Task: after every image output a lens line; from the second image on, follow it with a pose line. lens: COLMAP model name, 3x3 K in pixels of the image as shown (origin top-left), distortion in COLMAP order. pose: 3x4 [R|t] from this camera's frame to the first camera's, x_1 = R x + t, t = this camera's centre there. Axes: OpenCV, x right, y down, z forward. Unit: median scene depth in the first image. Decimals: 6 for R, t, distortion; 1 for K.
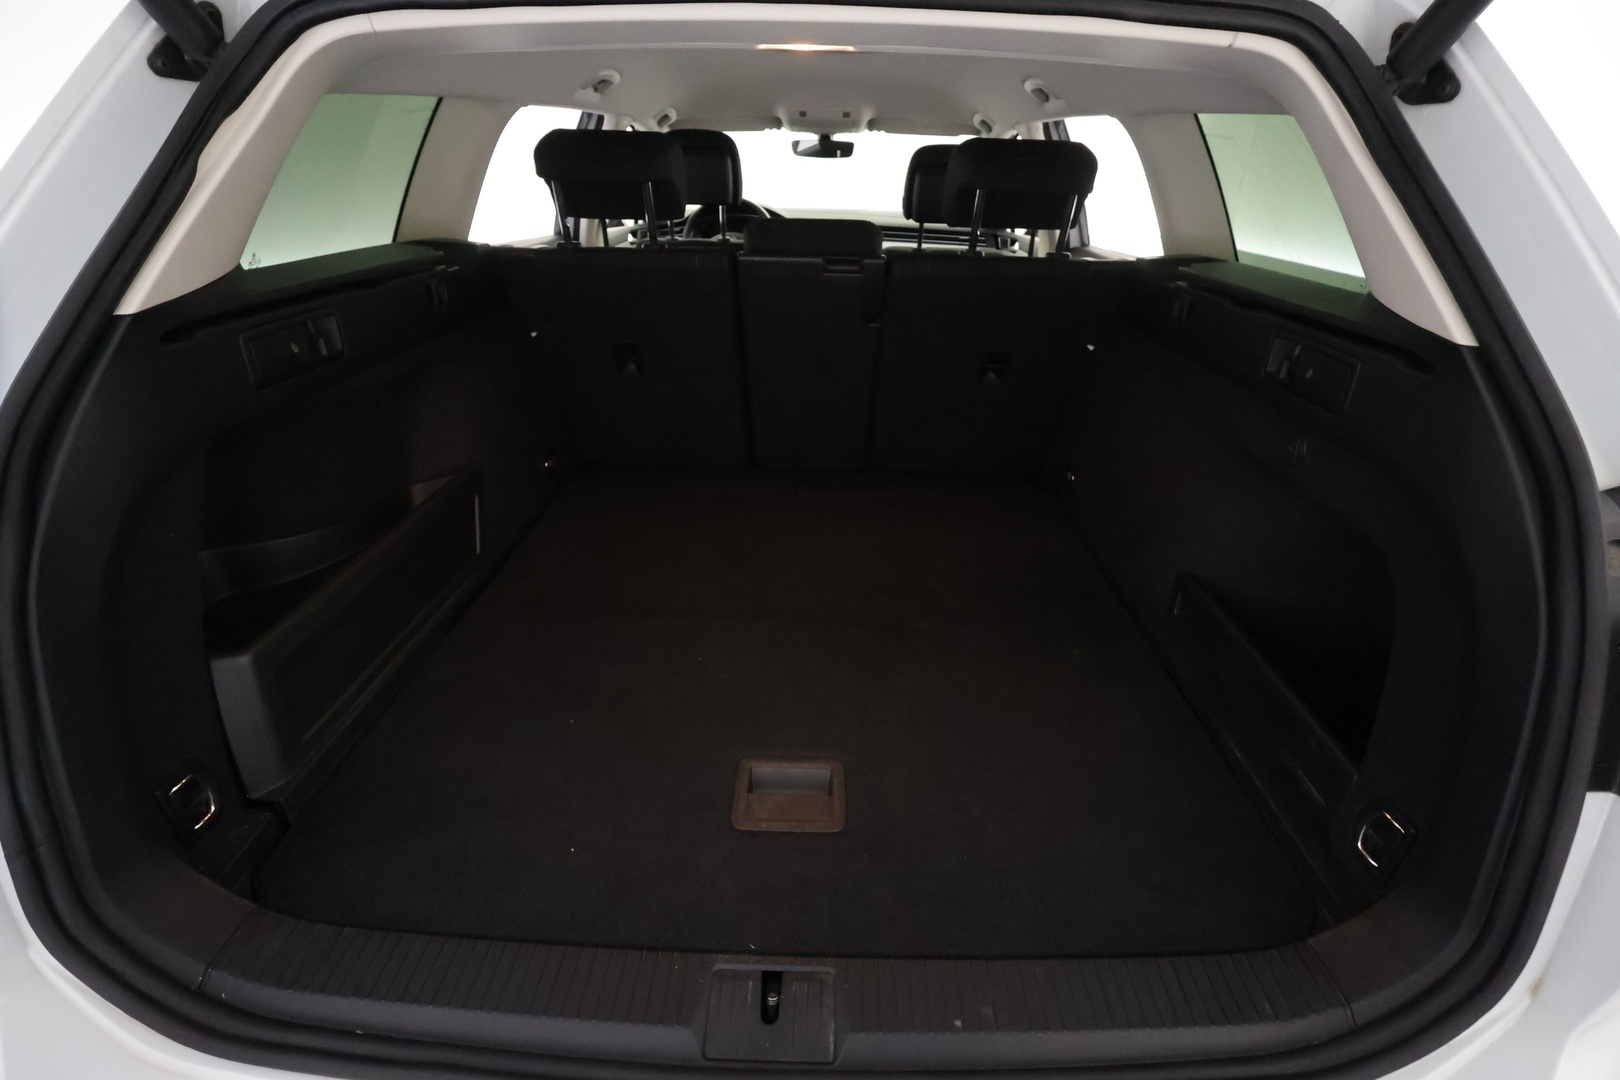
lens RADIAL K [[762.0, 0, 815.8], [0, 762.0, 533.6], [0, 0, 1]] dist [0.002290, 0.001695]
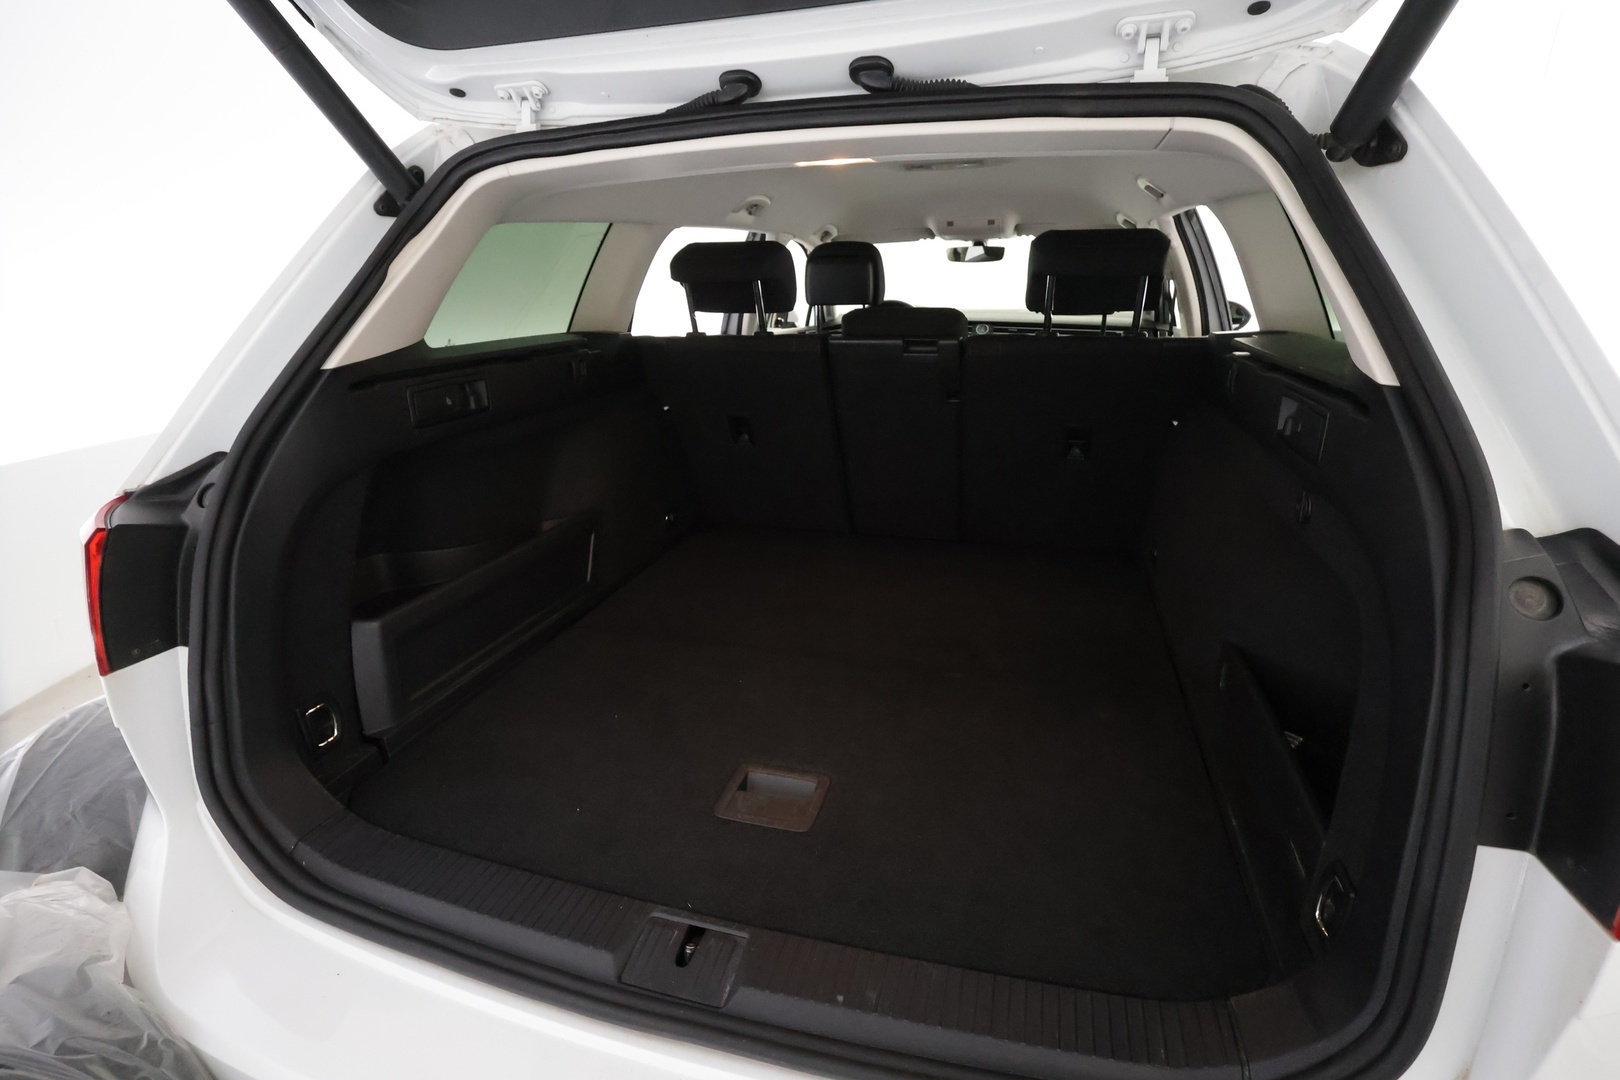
lens RADIAL K [[762.0, 0, 815.8], [0, 762.0, 533.6], [0, 0, 1]] dist [0.002290, 0.001695]
pose [[0.964503, 0.047199, -0.259820, 0.319652], [-0.080471, 0.989634, -0.118949, 0.100881], [0.251513, 0.135635, 0.958303, -0.097394]]
